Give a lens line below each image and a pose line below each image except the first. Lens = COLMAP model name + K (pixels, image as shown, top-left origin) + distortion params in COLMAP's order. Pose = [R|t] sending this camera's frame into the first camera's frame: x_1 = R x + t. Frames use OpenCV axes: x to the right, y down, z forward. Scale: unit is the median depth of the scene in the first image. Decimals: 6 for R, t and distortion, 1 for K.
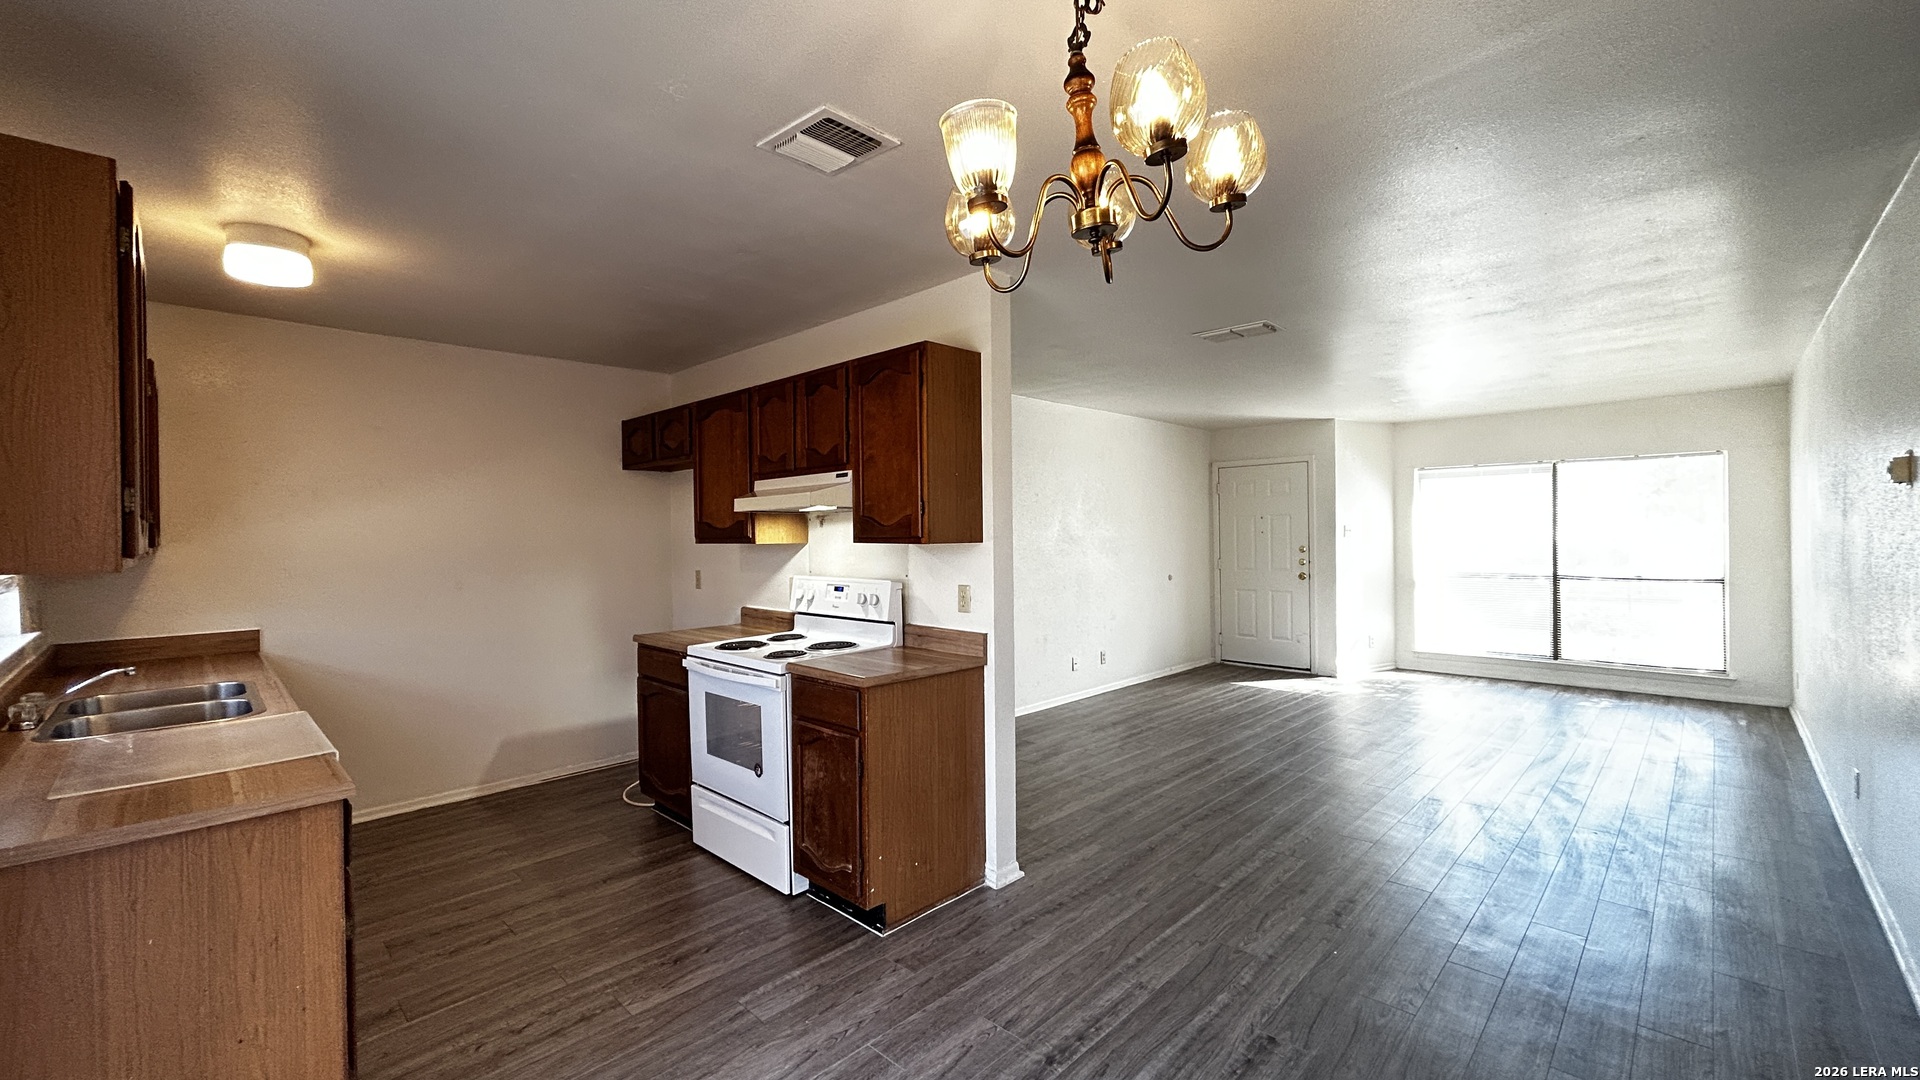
lens RADIAL K [[773.7, 0, 958.4], [0, 773.7, 539.0], [0, 0, 1]] dist [0.000500, 0.001652]
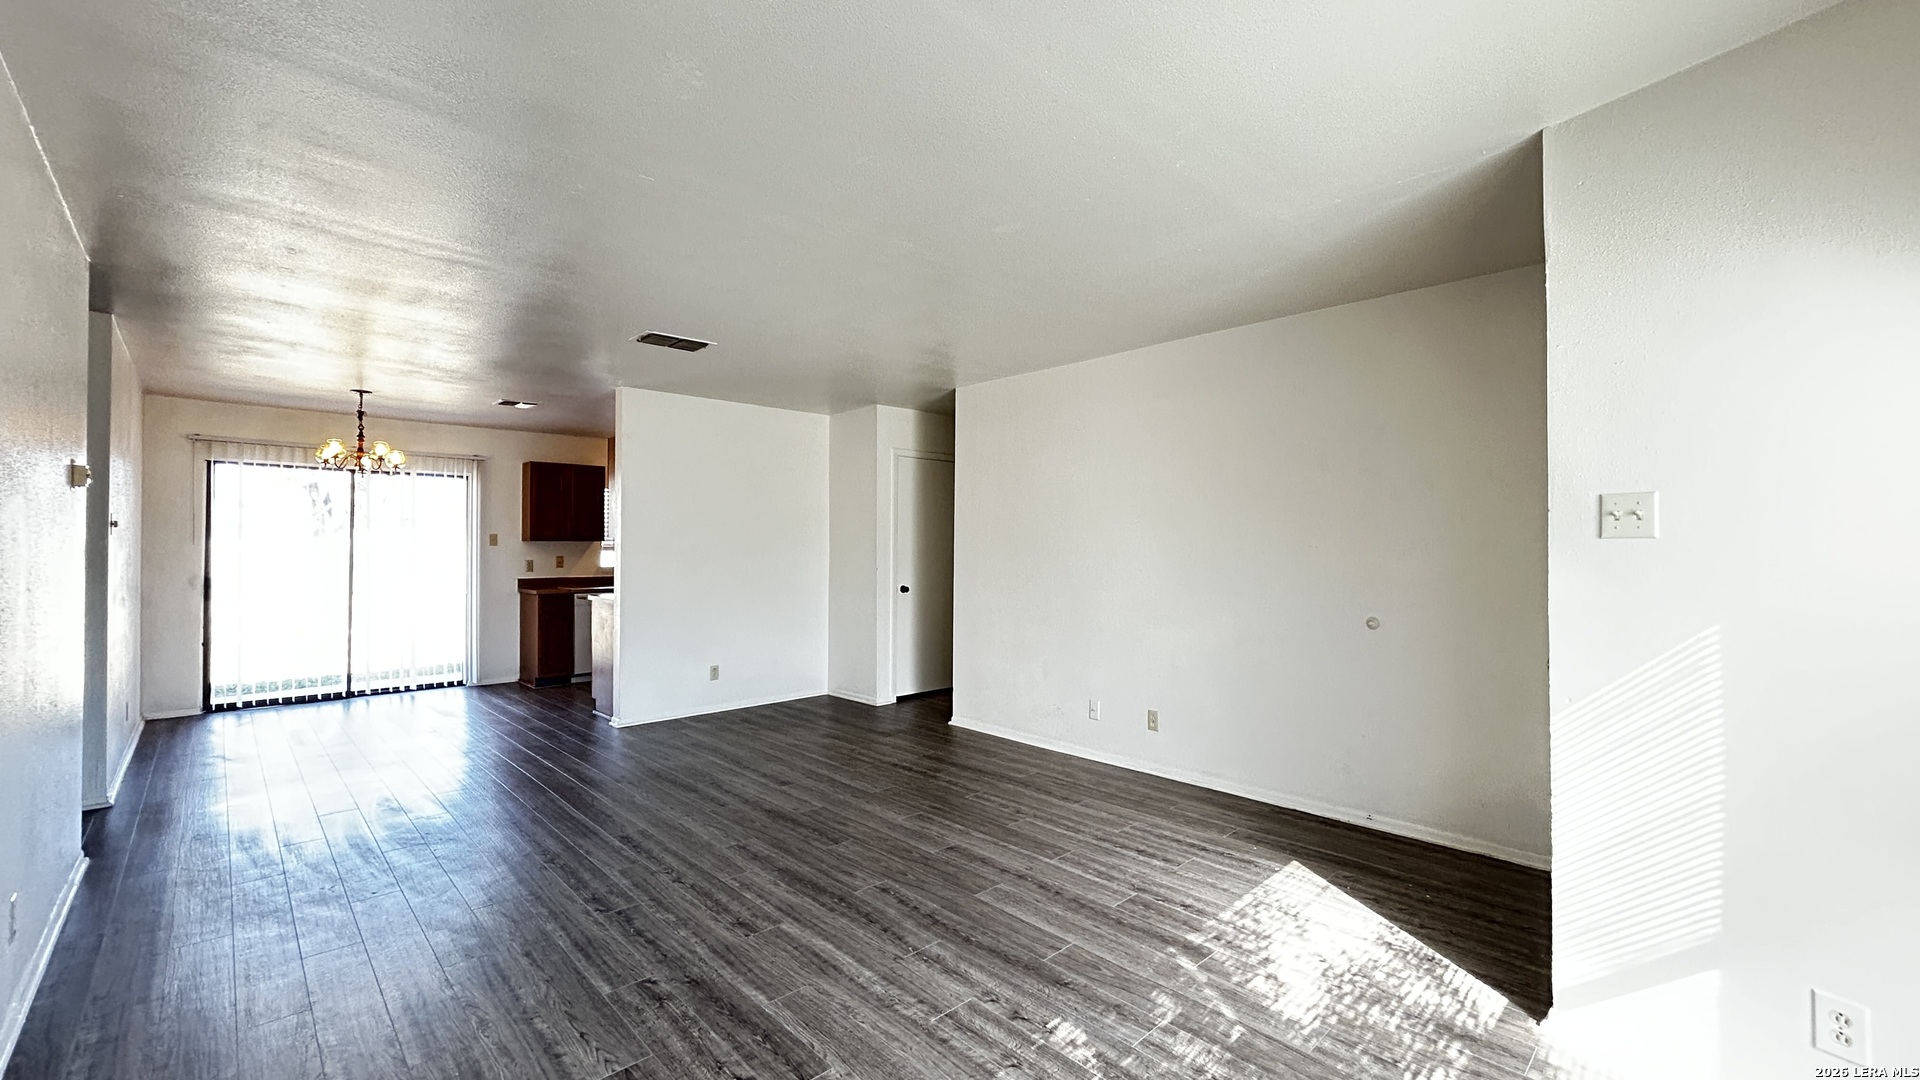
lens RADIAL K [[773.7, 0, 962.4], [0, 773.7, 535.9], [0, 0, 1]] dist [0.000500, 0.001652]
pose [[-0.031291, -0.000806, -0.999510, 0.763737], [-0.008662, 0.999962, -0.000535, -0.001347], [0.999473, 0.008641, -0.031297, 0.774000]]
